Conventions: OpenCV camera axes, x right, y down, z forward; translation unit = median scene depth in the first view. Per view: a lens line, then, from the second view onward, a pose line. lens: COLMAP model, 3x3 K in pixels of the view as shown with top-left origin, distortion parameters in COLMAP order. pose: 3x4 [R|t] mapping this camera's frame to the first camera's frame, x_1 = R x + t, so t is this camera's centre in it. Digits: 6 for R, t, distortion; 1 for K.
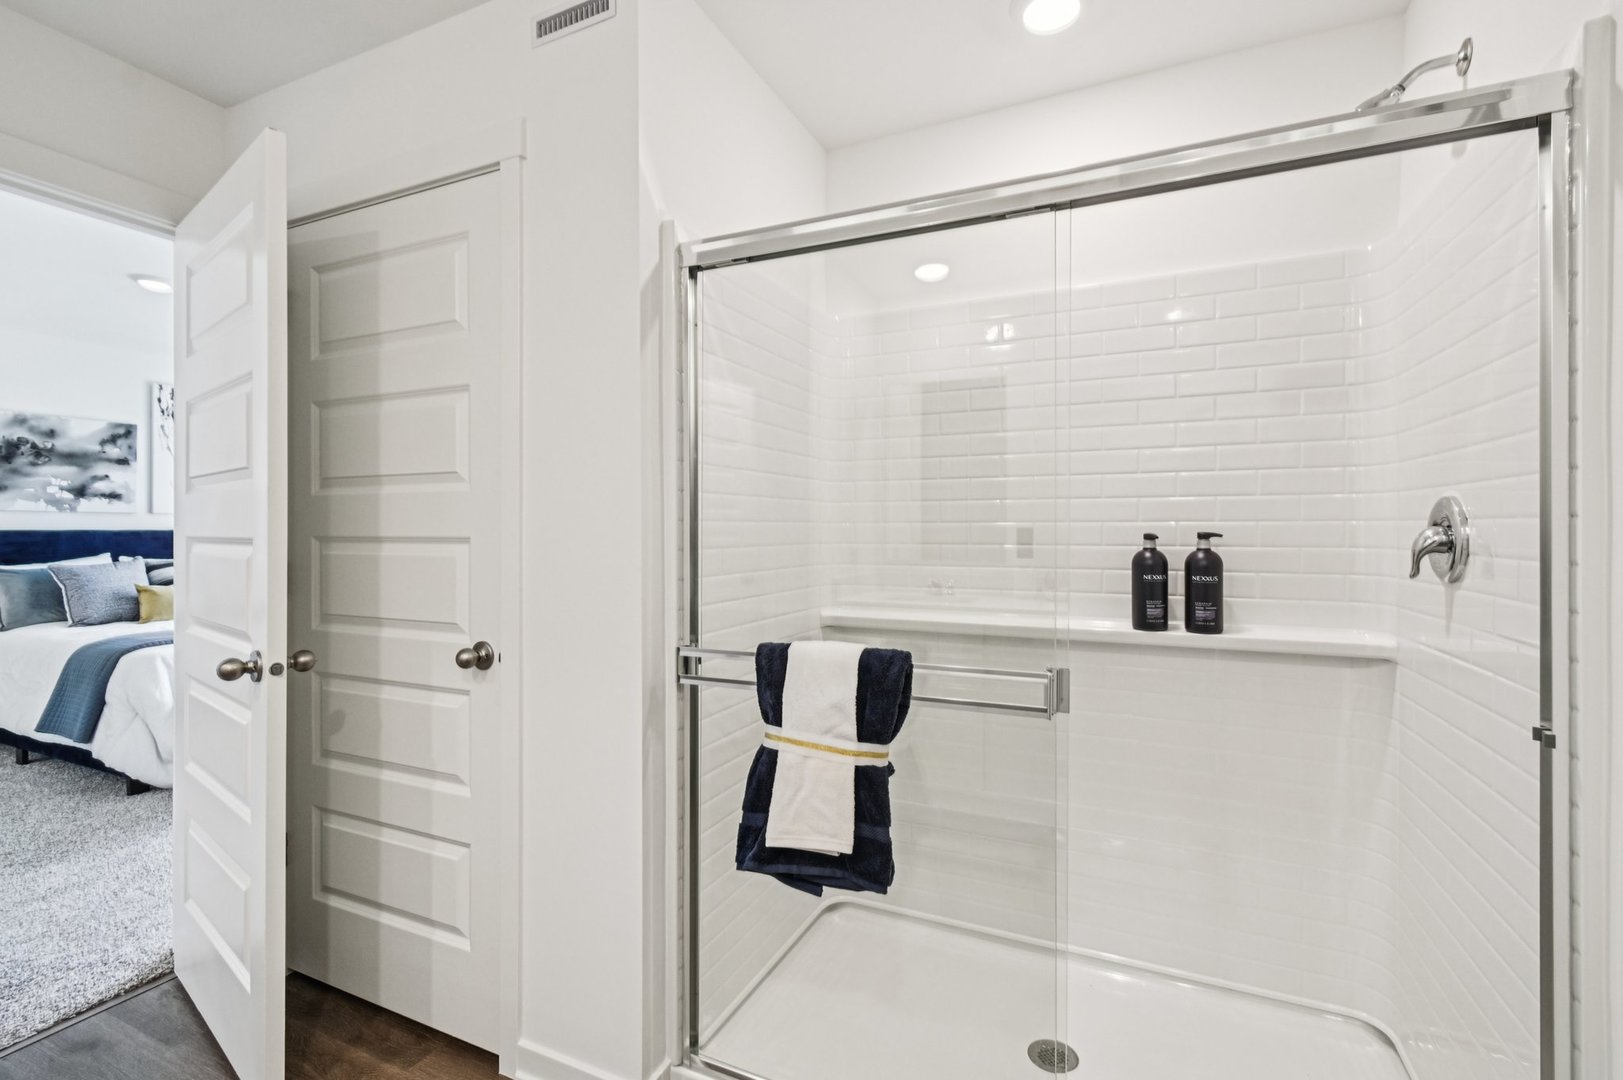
lens RADIAL K [[729.4, 0, 810.1], [0, 729.4, 525.1], [0, 0, 1]] dist [0.000797, 0.000167]
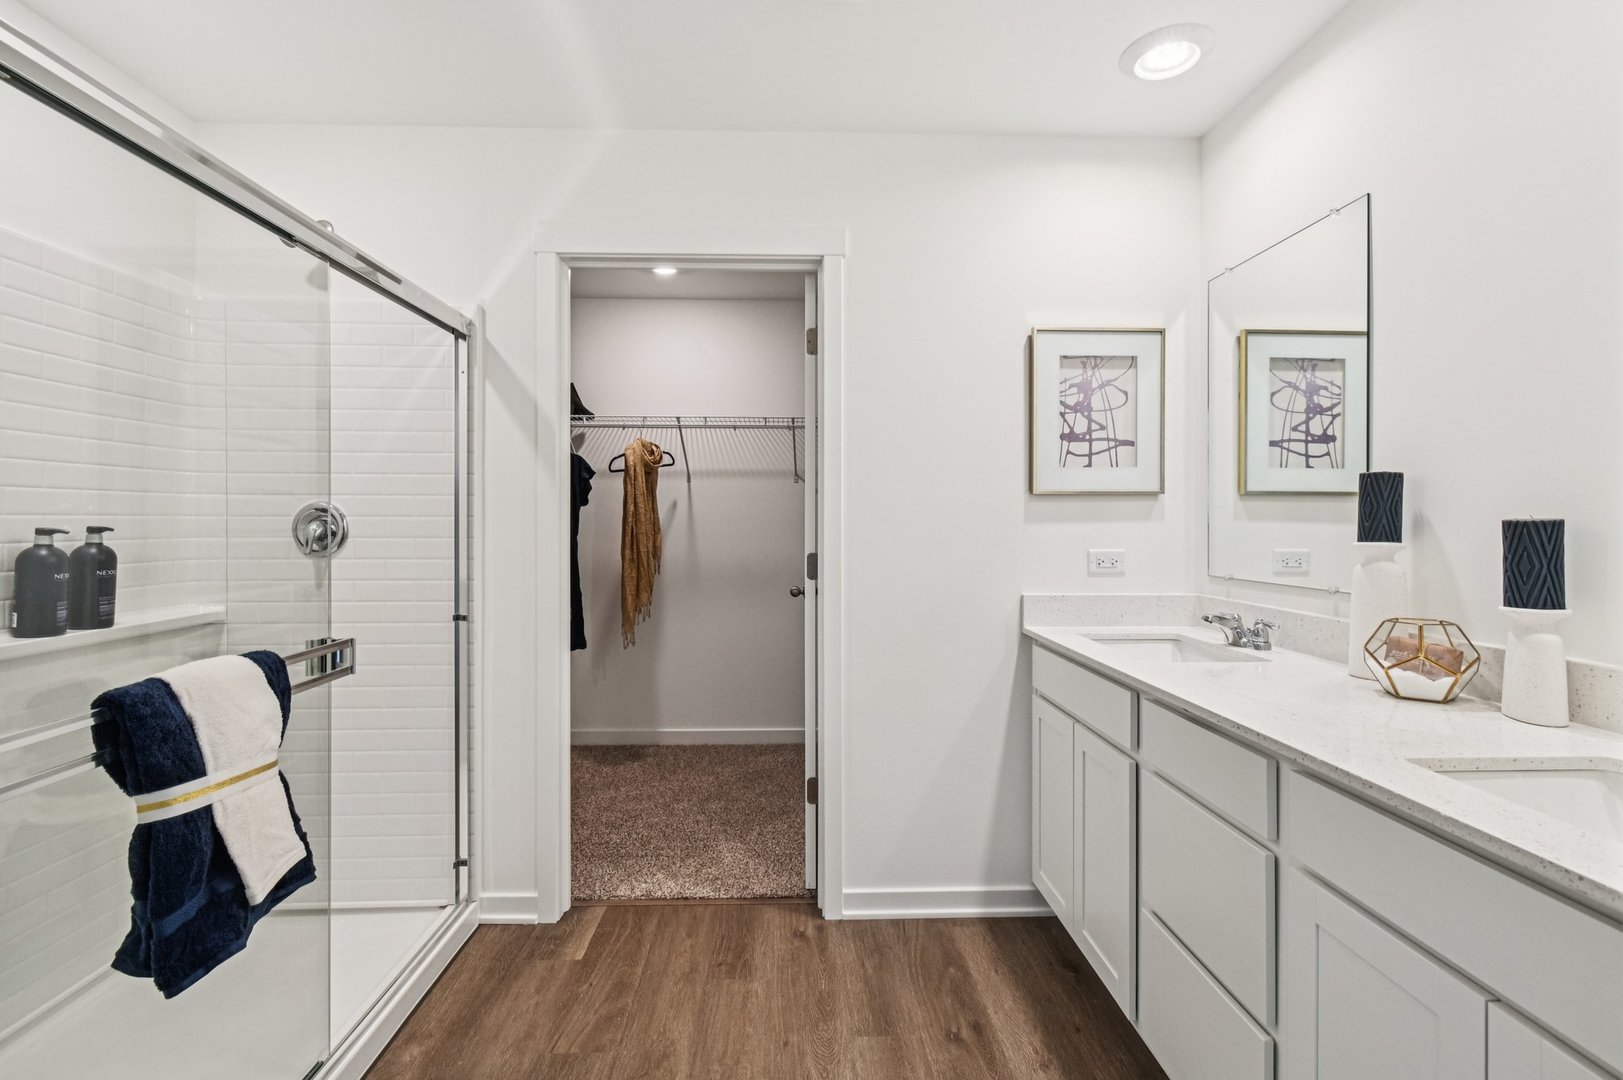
lens RADIAL K [[729.4, 0, 810.1], [0, 729.4, 525.1], [0, 0, 1]] dist [0.000797, 0.000167]
pose [[-0.450000, 0.001094, 0.893028, -0.795161], [0.000855, 0.999999, -0.000794, 0.009462], [-0.893028, 0.000406, -0.450000, 0.583603]]
